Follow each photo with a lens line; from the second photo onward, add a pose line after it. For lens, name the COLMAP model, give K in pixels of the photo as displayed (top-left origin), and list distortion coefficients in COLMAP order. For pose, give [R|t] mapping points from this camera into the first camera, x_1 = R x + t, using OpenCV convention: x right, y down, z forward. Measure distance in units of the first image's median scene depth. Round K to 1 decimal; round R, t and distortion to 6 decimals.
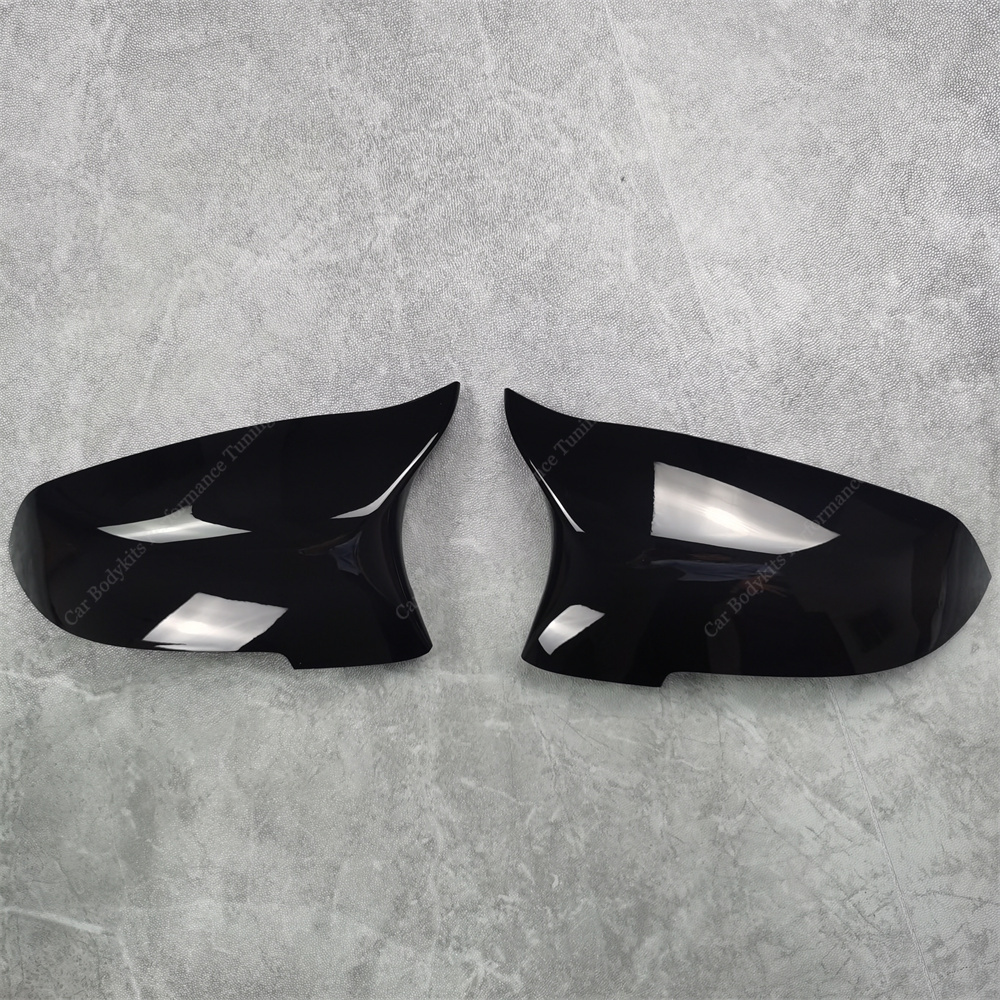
lens RADIAL K [[1070.4, 0, 502.4], [0, 1070.4, 494.0], [0, 0, 1]] dist [0.011138, 0.000000]
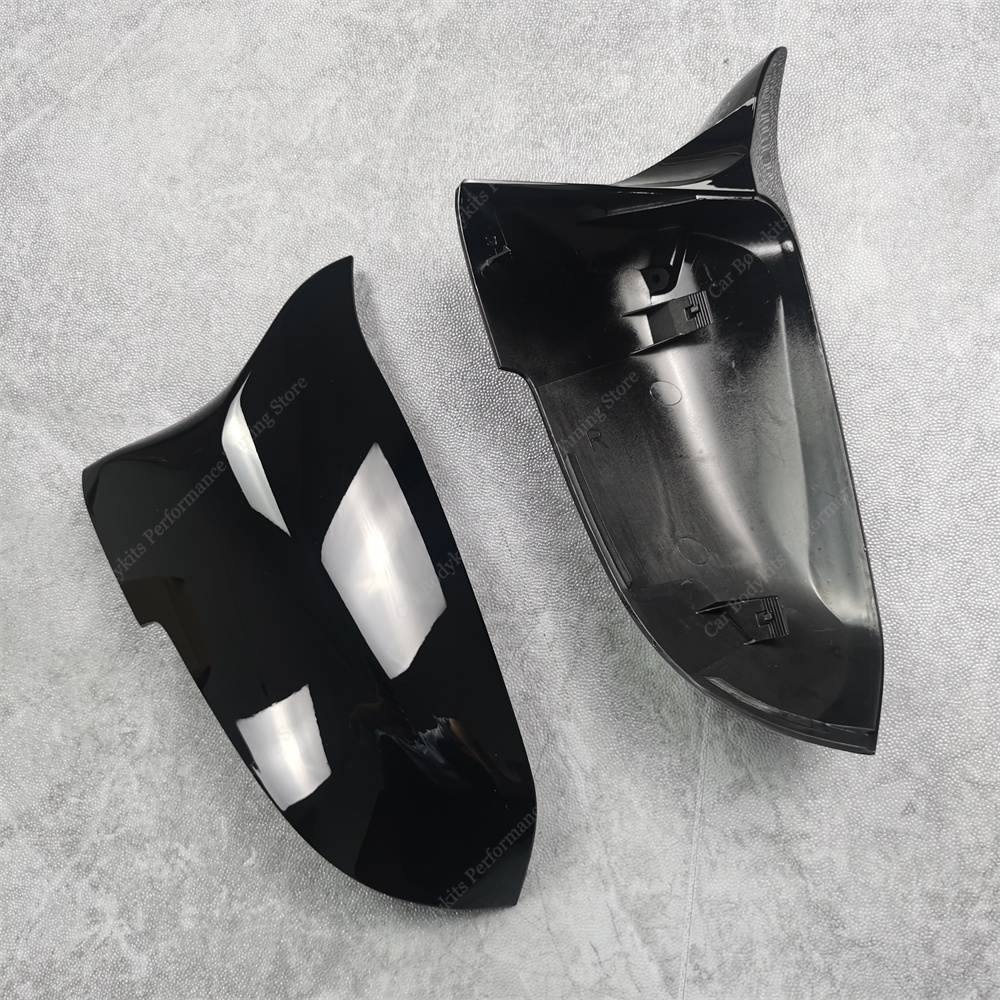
lens RADIAL K [[1070.4, 0, 498.3], [0, 1070.4, 496.3], [0, 0, 1]] dist [0.011138, 0.000000]
pose [[0.897287, 0.429587, -0.101637, 0.173395], [-0.440327, 0.887356, -0.136791, 0.171801], [0.031425, 0.167494, 0.985372, 0.247327]]
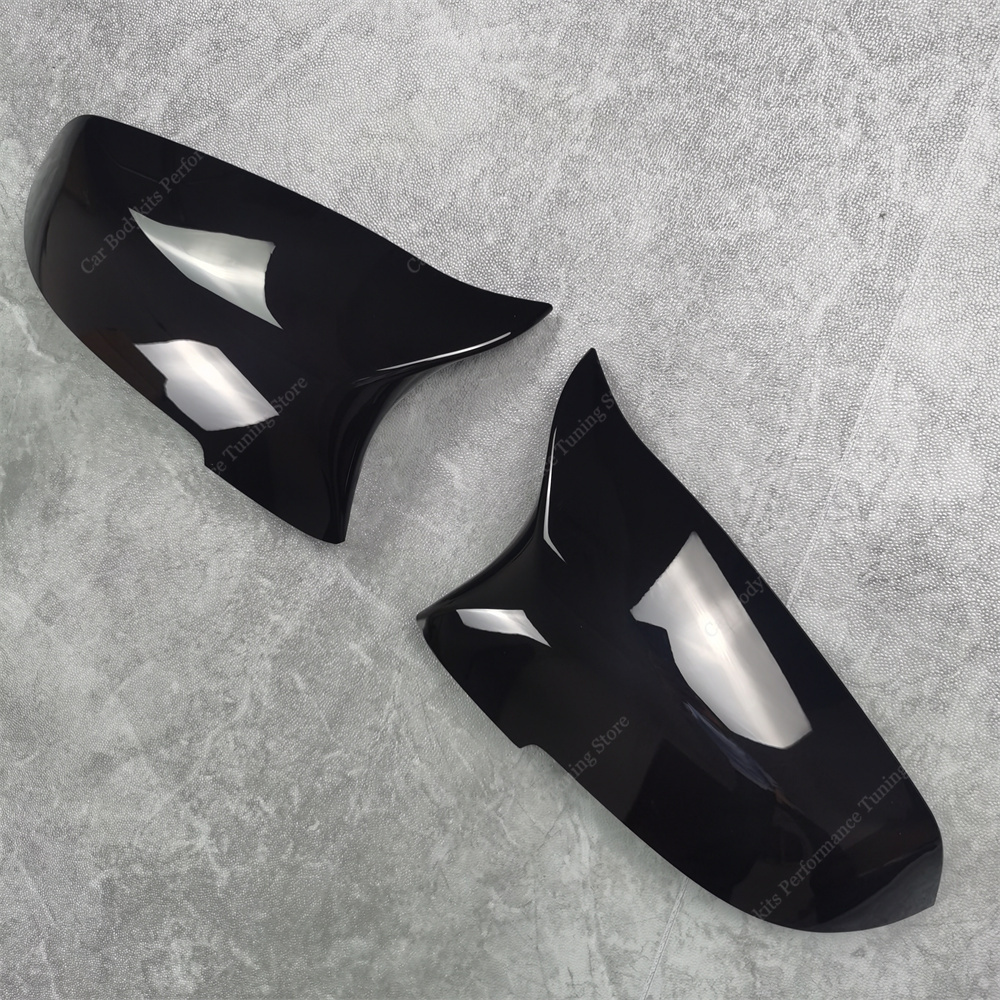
lens RADIAL K [[1070.4, 0, 494.8], [0, 1070.4, 500.7], [0, 0, 1]] dist [0.011138, 0.000000]
pose [[0.787735, 0.610036, -0.085613, 0.081125], [-0.587598, 0.785829, 0.192876, -0.116671], [0.184939, -0.101629, 0.977481, 0.184111]]
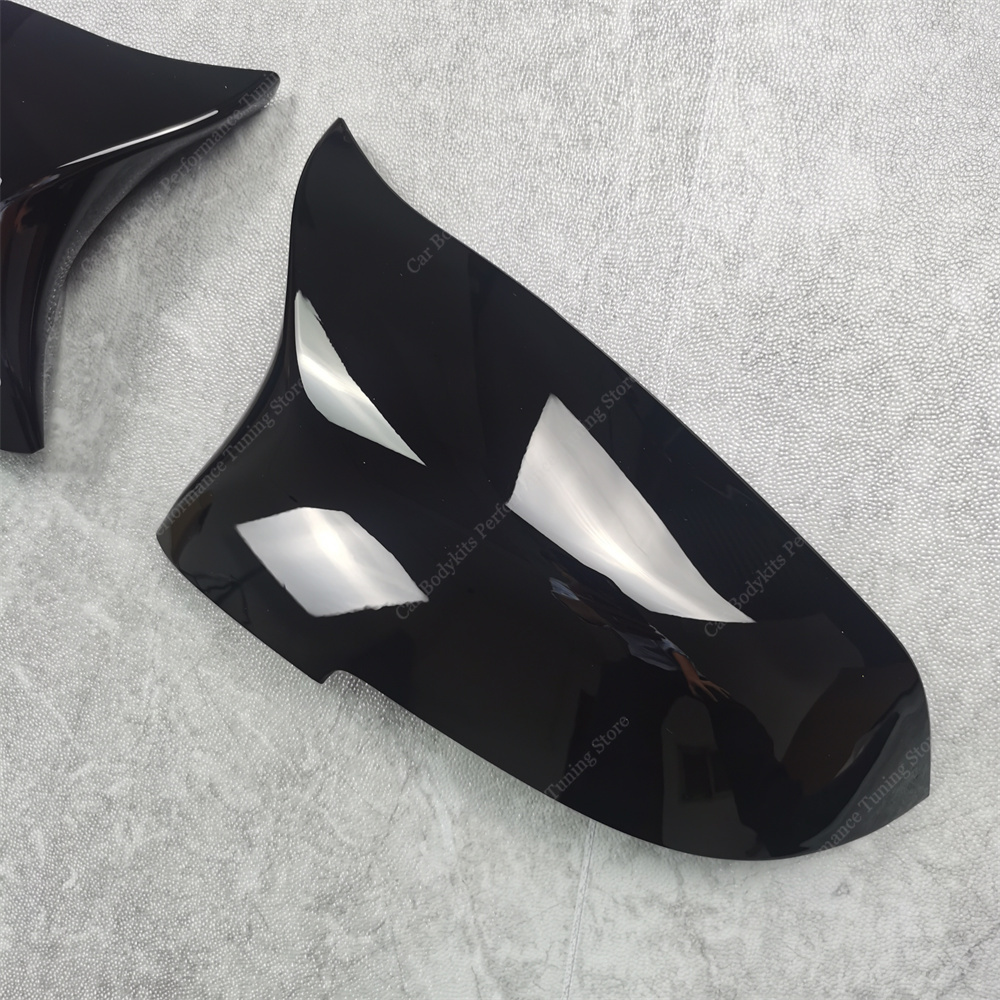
lens RADIAL K [[1014.8, 0, 496.9], [0, 1014.8, 509.9], [0, 0, 1]] dist [0.004392, 0.000000]
pose [[0.879816, 0.470647, -0.066447, 0.212234], [-0.469503, 0.882319, 0.032866, 0.032440], [0.074096, 0.002281, 0.997249, 0.432508]]
